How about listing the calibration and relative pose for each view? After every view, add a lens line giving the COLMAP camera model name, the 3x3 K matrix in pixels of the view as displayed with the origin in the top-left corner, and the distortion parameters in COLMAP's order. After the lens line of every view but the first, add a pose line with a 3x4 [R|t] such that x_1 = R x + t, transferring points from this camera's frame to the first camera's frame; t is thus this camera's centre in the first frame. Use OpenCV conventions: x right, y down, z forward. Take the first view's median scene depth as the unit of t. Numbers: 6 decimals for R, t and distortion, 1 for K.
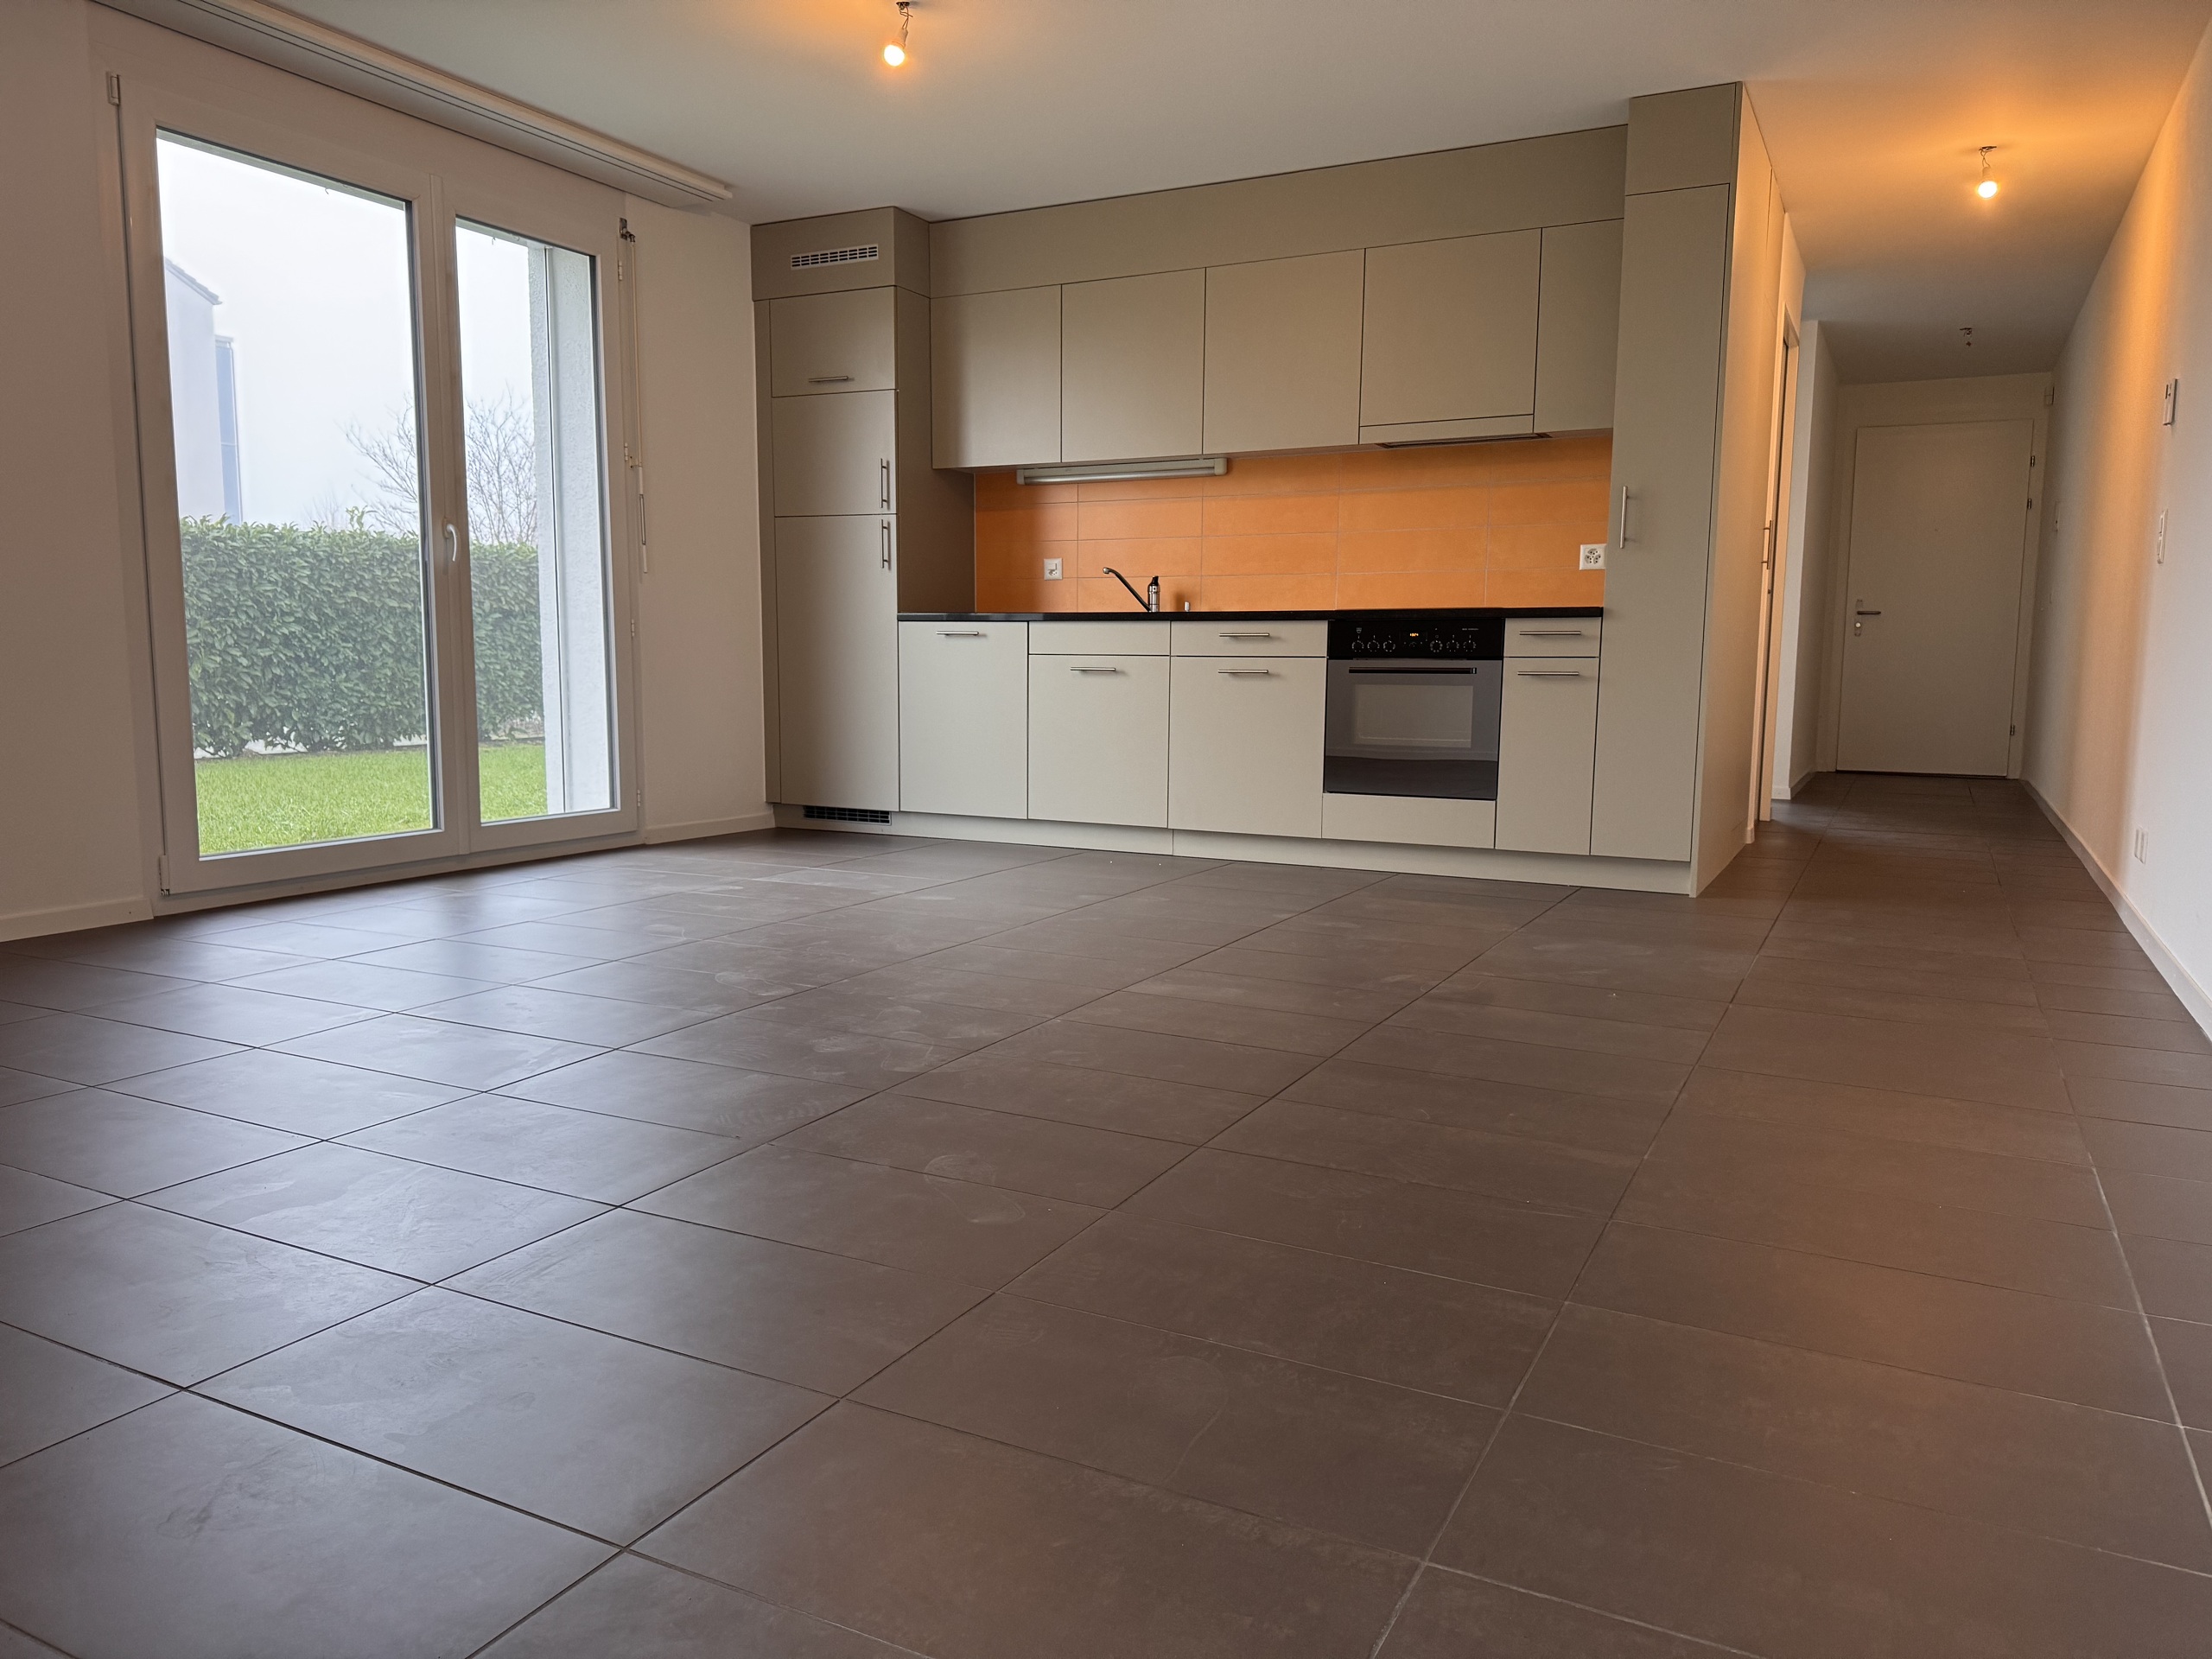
lens RADIAL K [[1557.4, 0, 1106.0], [0, 1557.4, 829.5], [0, 0, 1]] dist [0.125500, -0.119710]
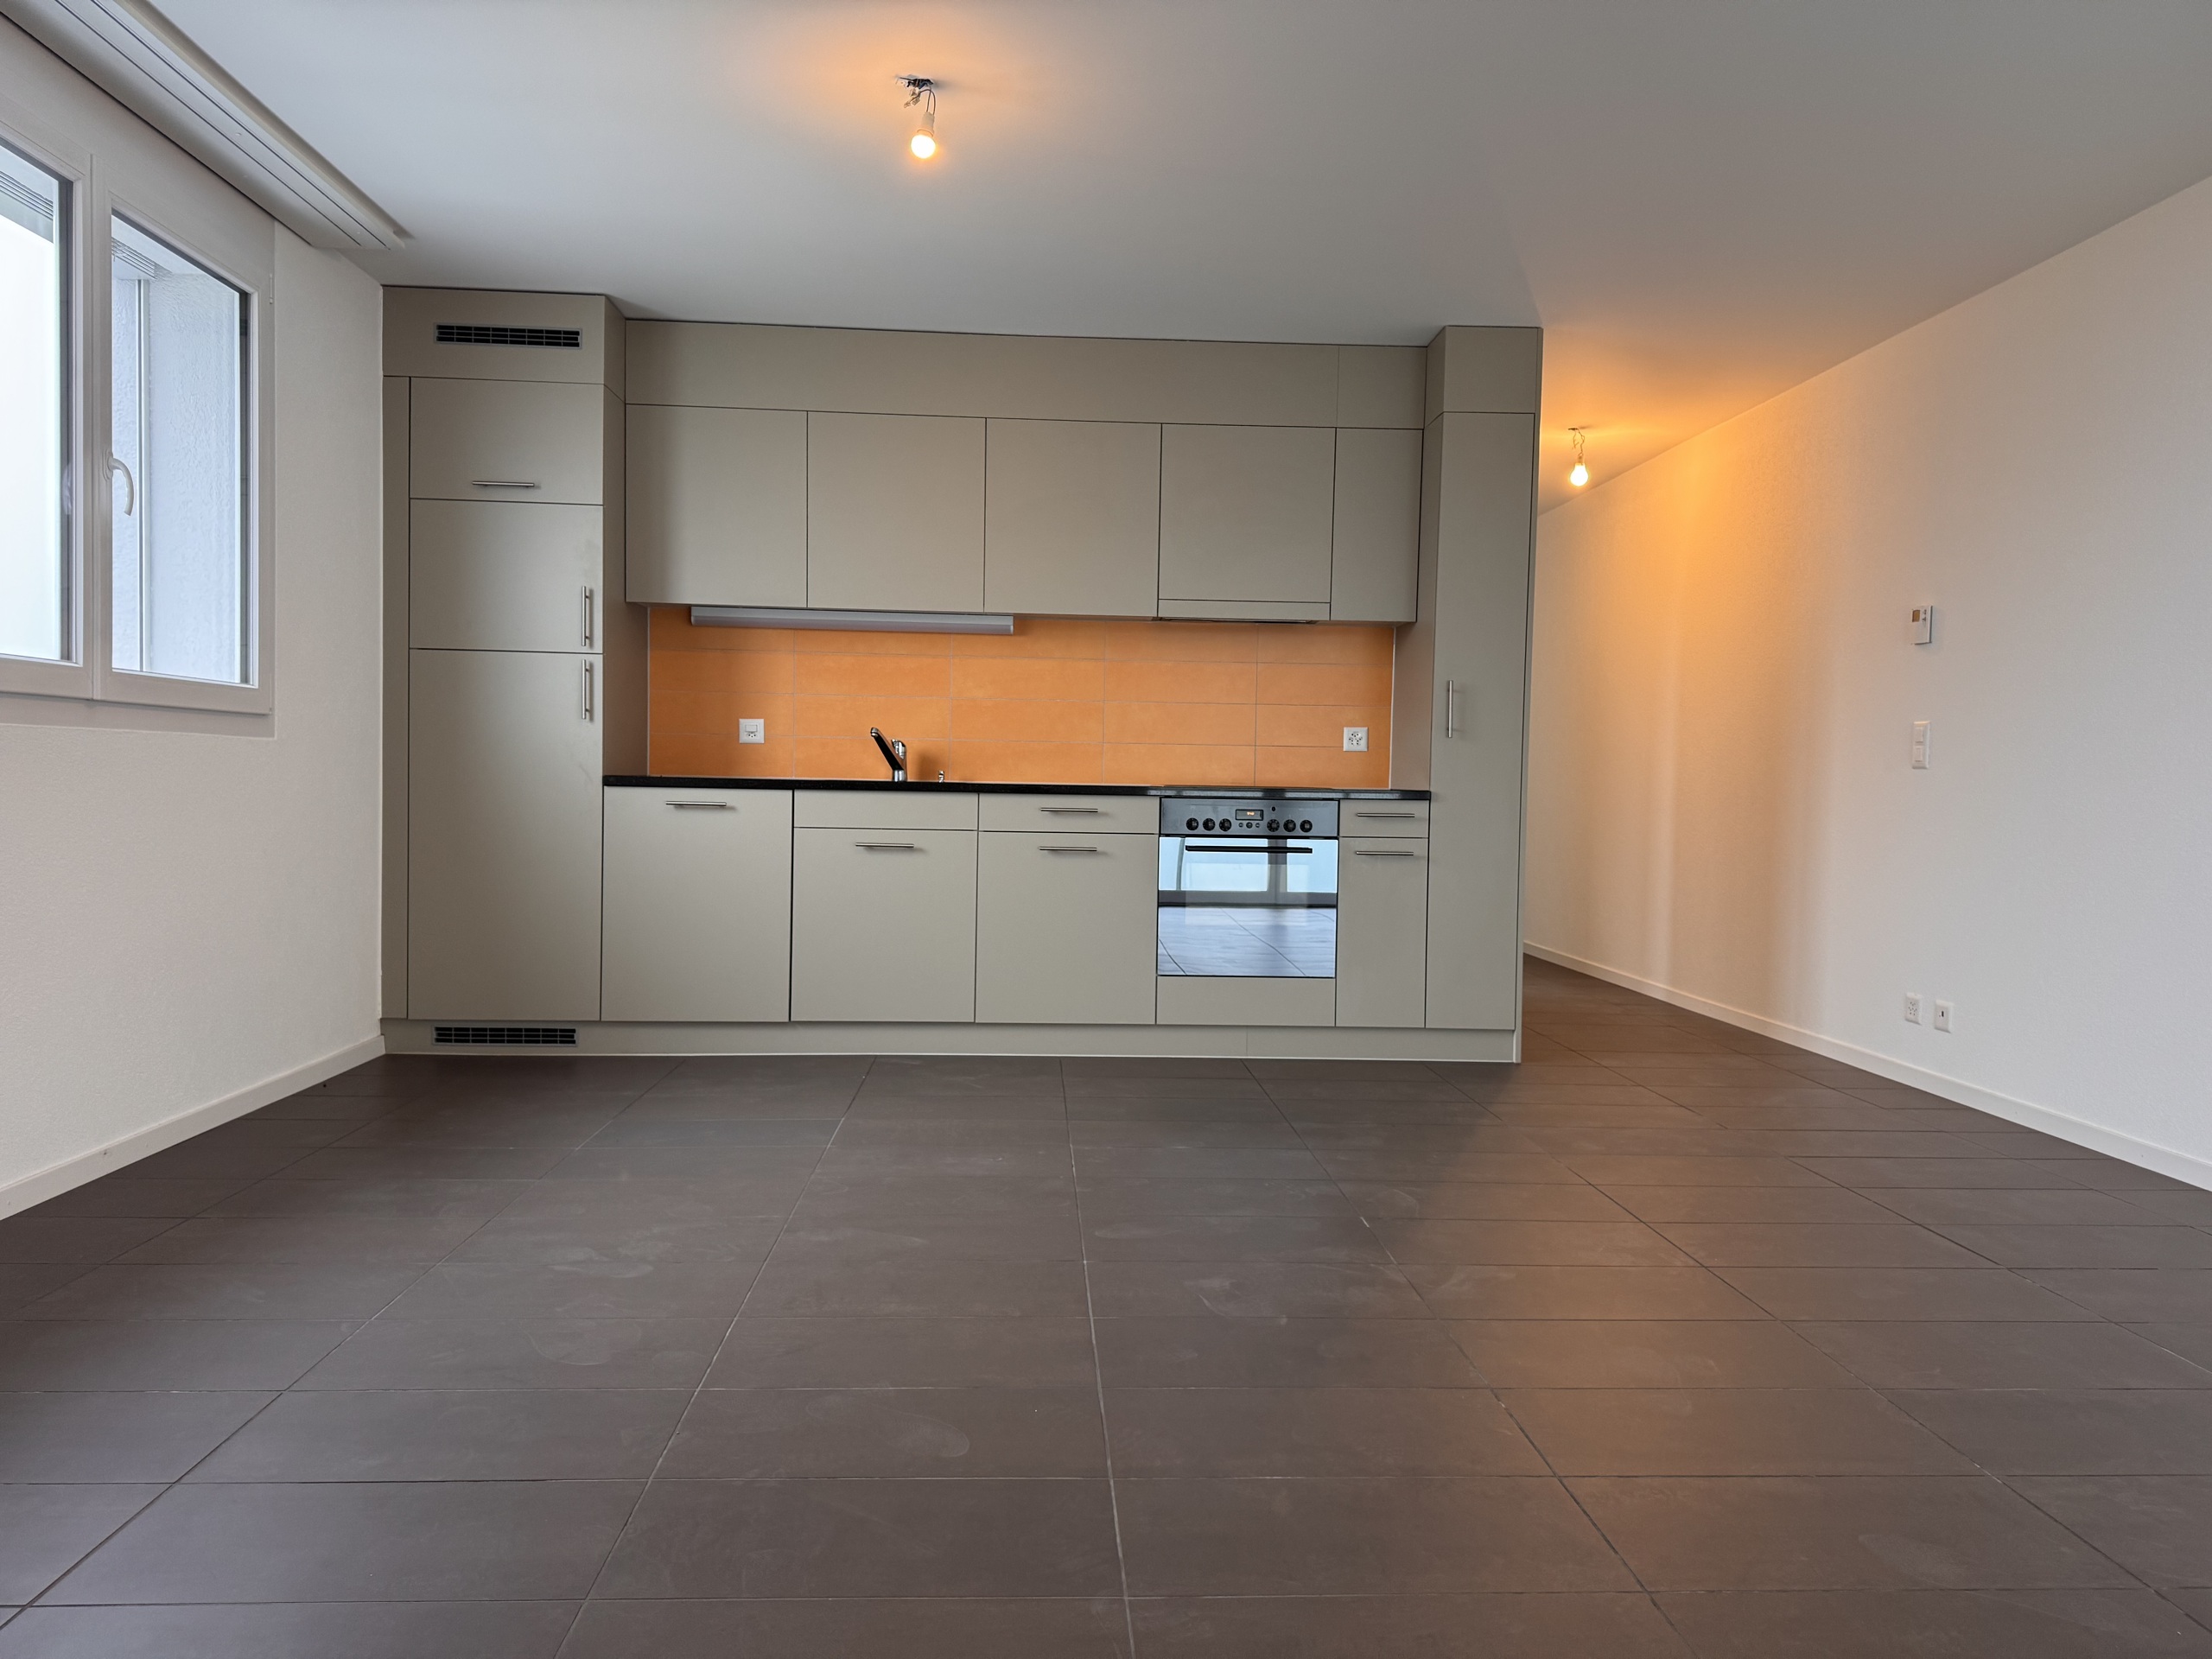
lens RADIAL K [[1550.6, 0, 1106.0], [0, 1550.6, 829.5], [0, 0, 1]] dist [-0.003300, -0.001496]
pose [[0.854147, -0.000560, 0.520032, -0.348505], [0.047592, 0.995887, -0.077096, -0.039965], [-0.517850, 0.090601, 0.850660, 0.208891]]
